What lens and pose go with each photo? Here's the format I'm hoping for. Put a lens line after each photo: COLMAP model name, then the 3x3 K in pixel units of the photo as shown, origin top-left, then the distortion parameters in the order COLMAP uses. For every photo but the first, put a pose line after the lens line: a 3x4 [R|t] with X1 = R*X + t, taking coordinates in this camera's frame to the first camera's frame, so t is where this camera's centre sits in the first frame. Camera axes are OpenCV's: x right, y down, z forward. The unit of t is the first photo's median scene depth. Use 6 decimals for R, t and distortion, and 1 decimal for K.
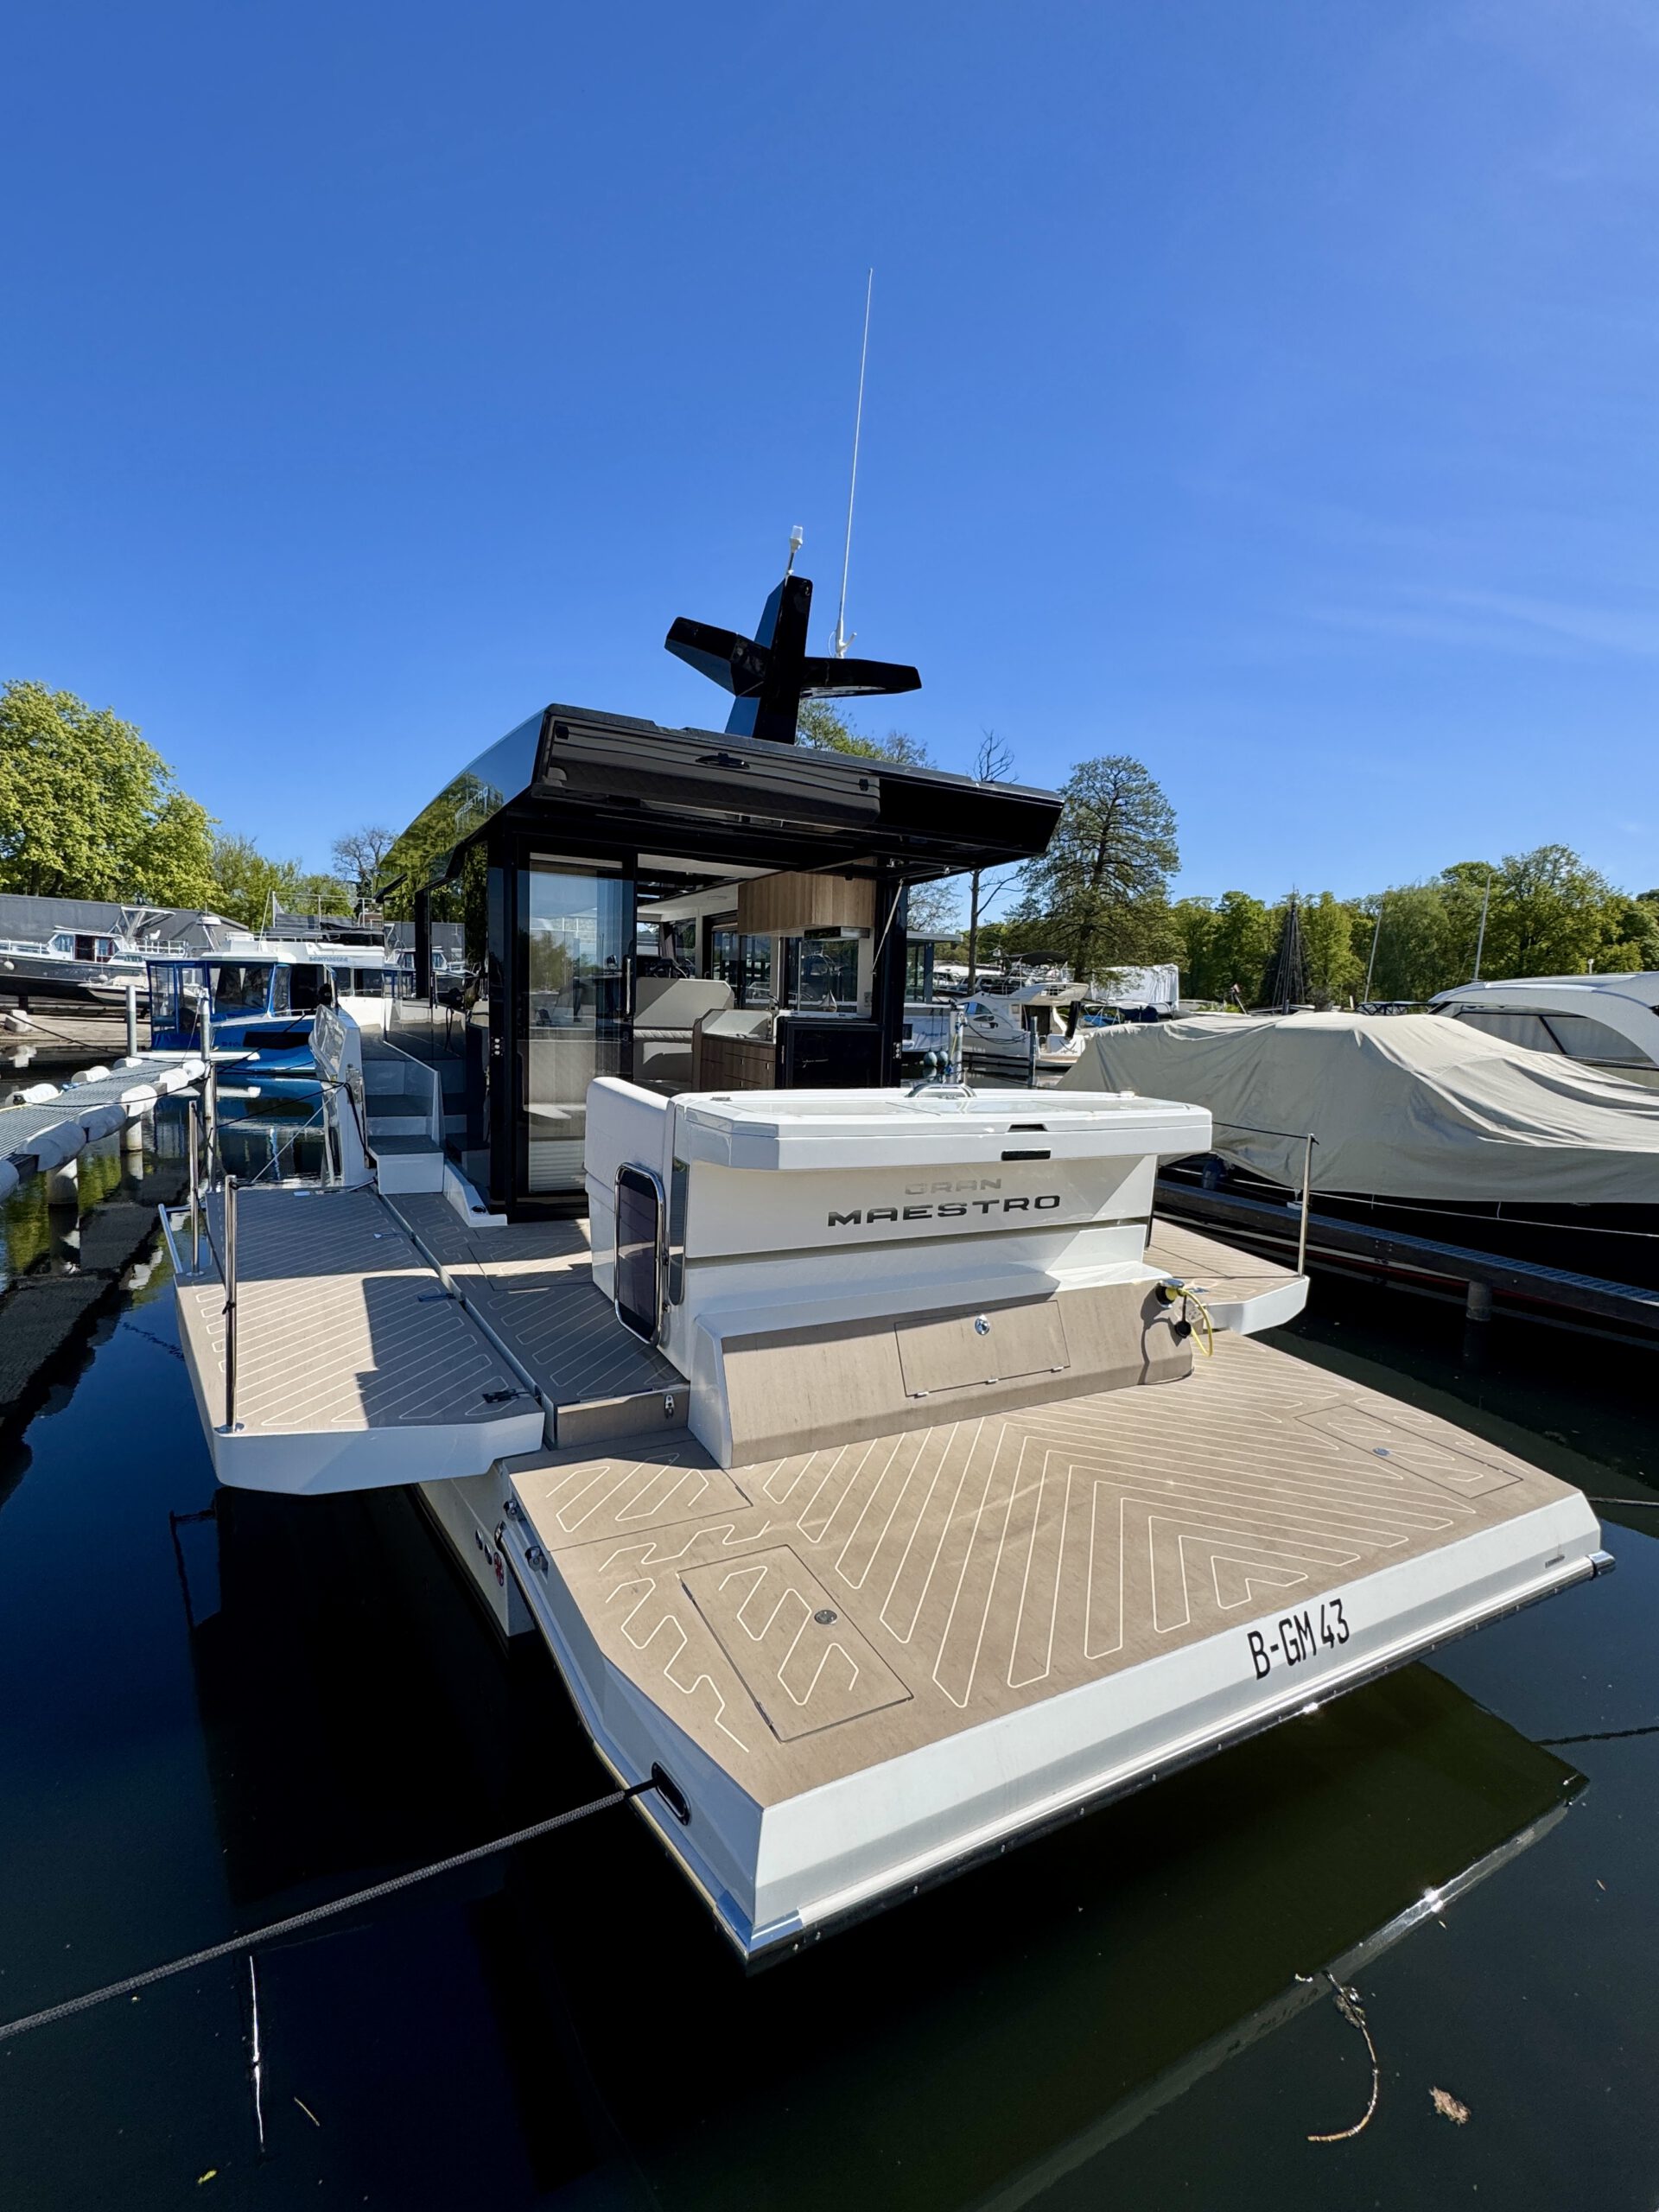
lens RADIAL K [[991.0, 0, 847.3], [0, 991.0, 1105.5], [0, 0, 1]] dist [-0.000400, -0.000623]
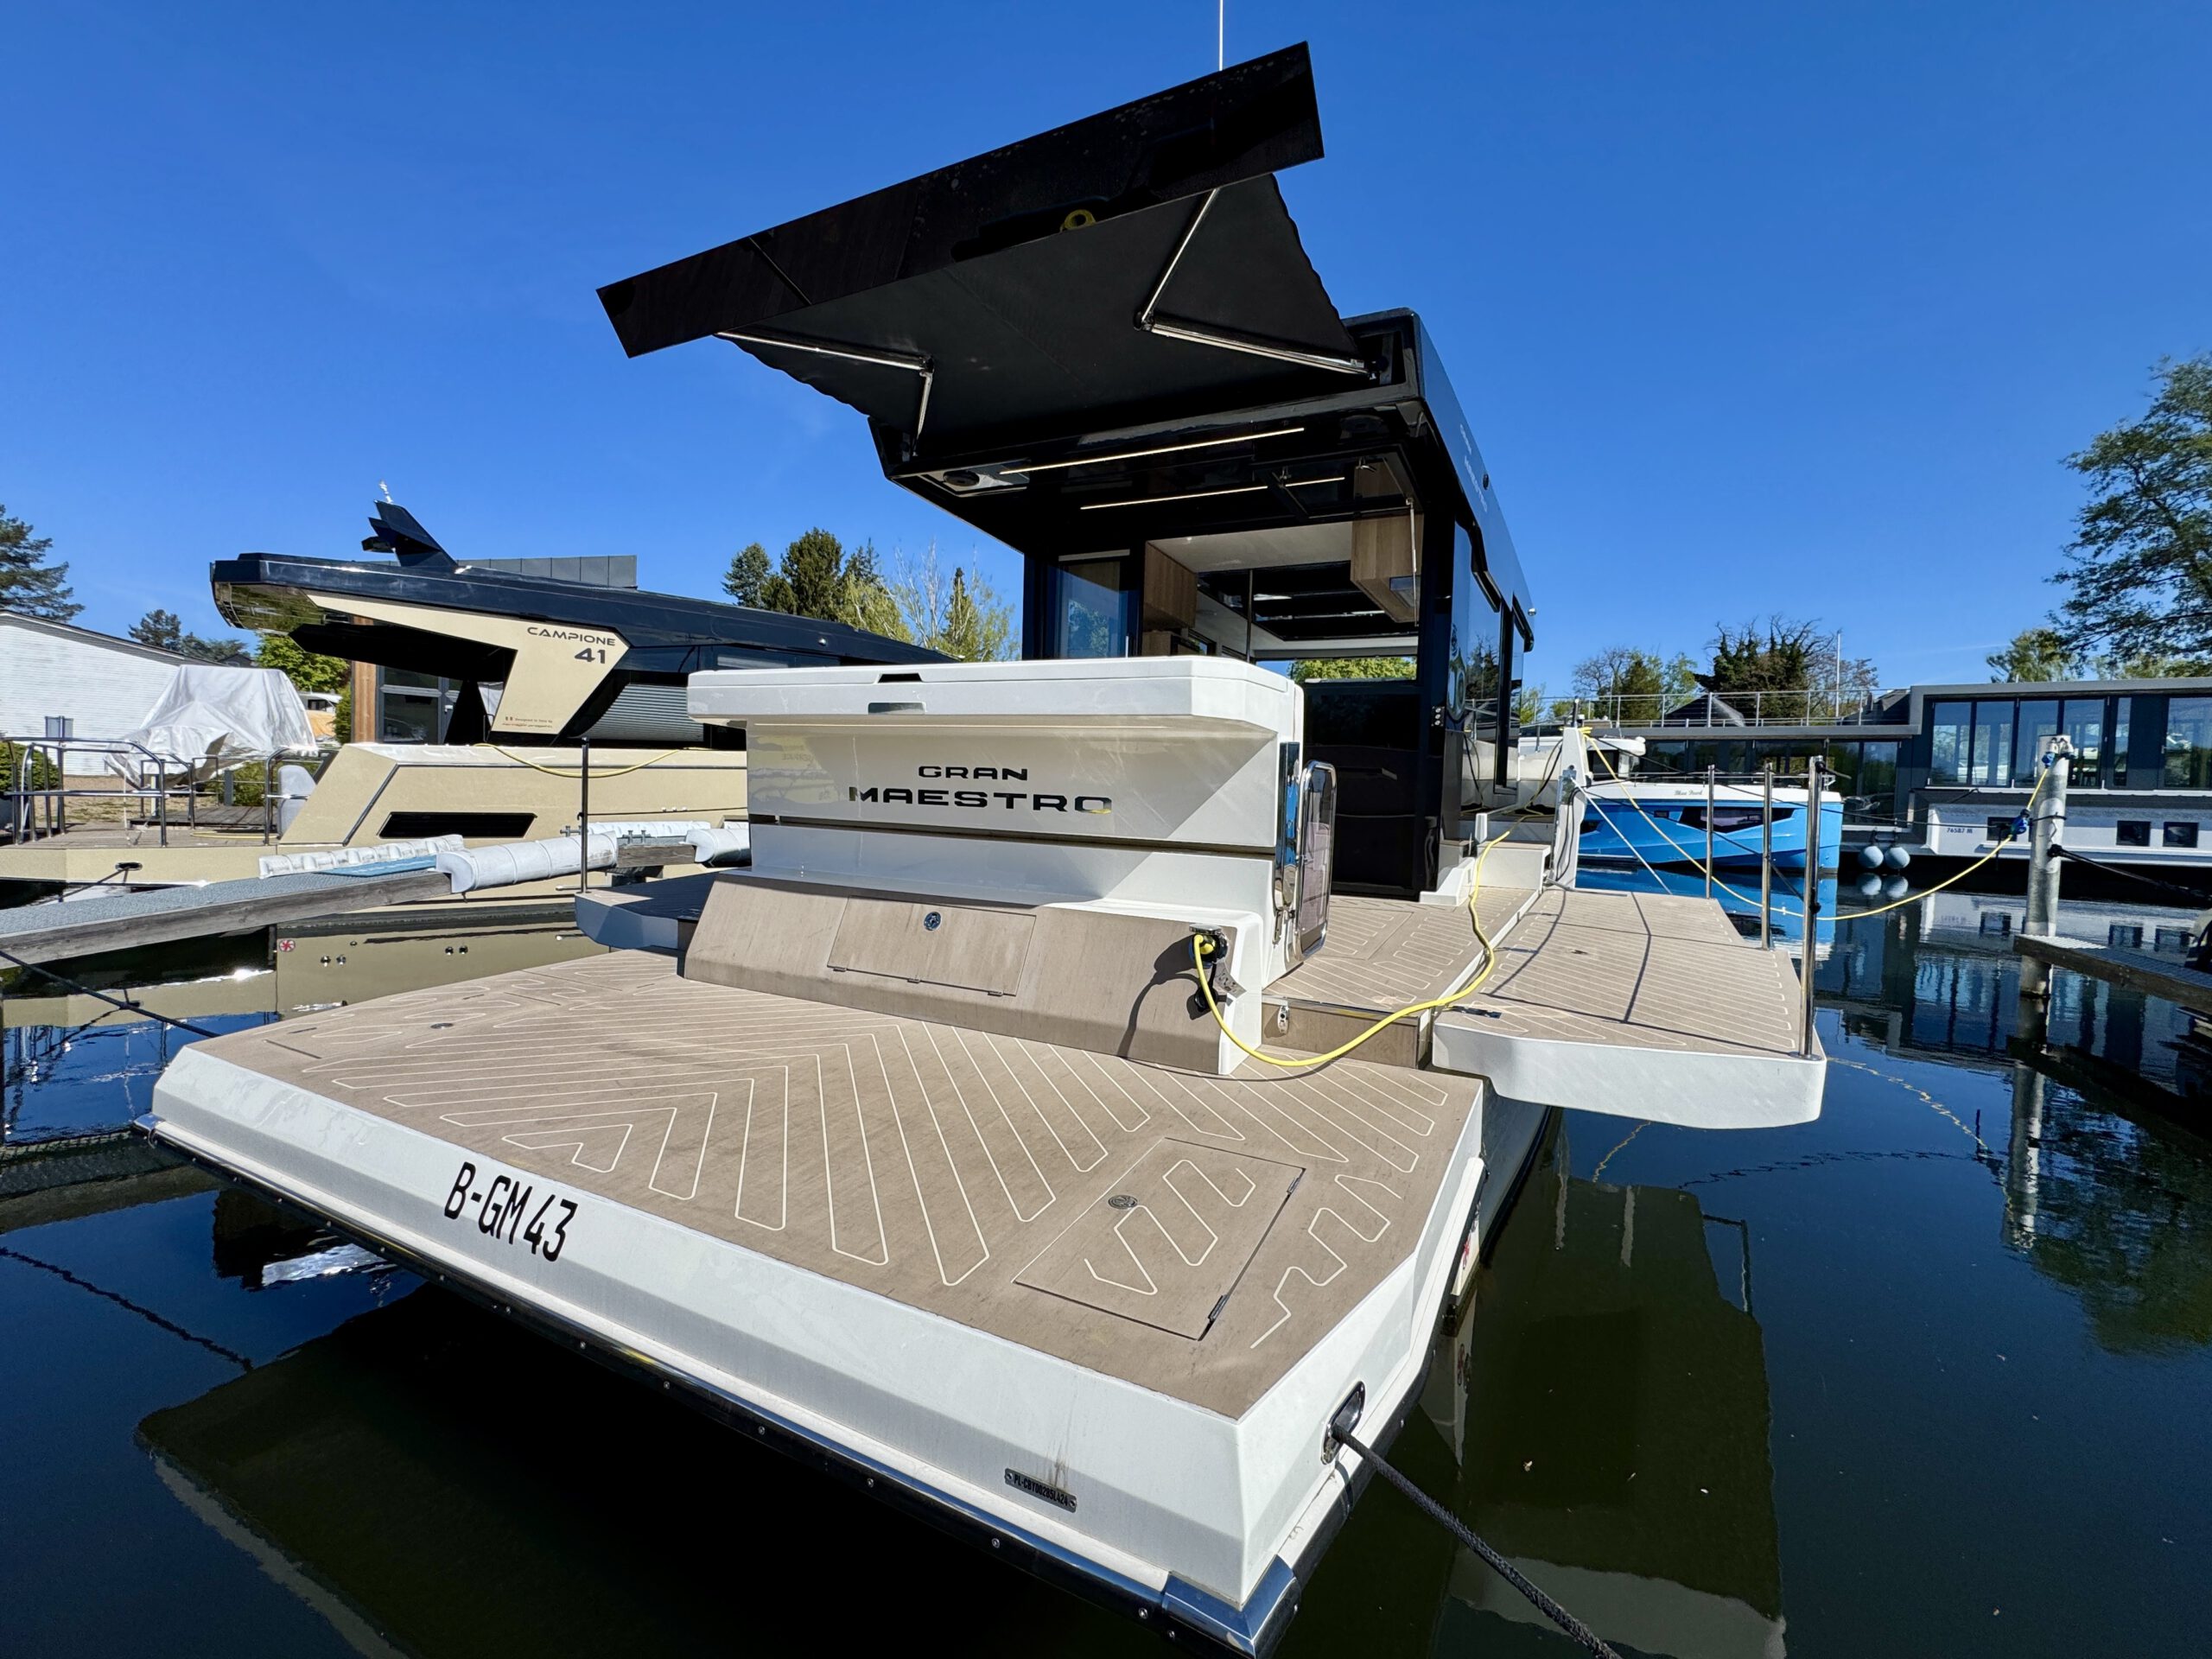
lens RADIAL K [[926.1, 0, 1114.7], [0, 926.1, 822.9], [0, 0, 1]] dist [0.001210, 0.000320]
pose [[0.569241, 0.011828, -0.822086, 0.832979], [-0.095085, 0.994134, -0.051537, 0.150719], [0.816654, 0.107505, 0.567026, 0.605686]]
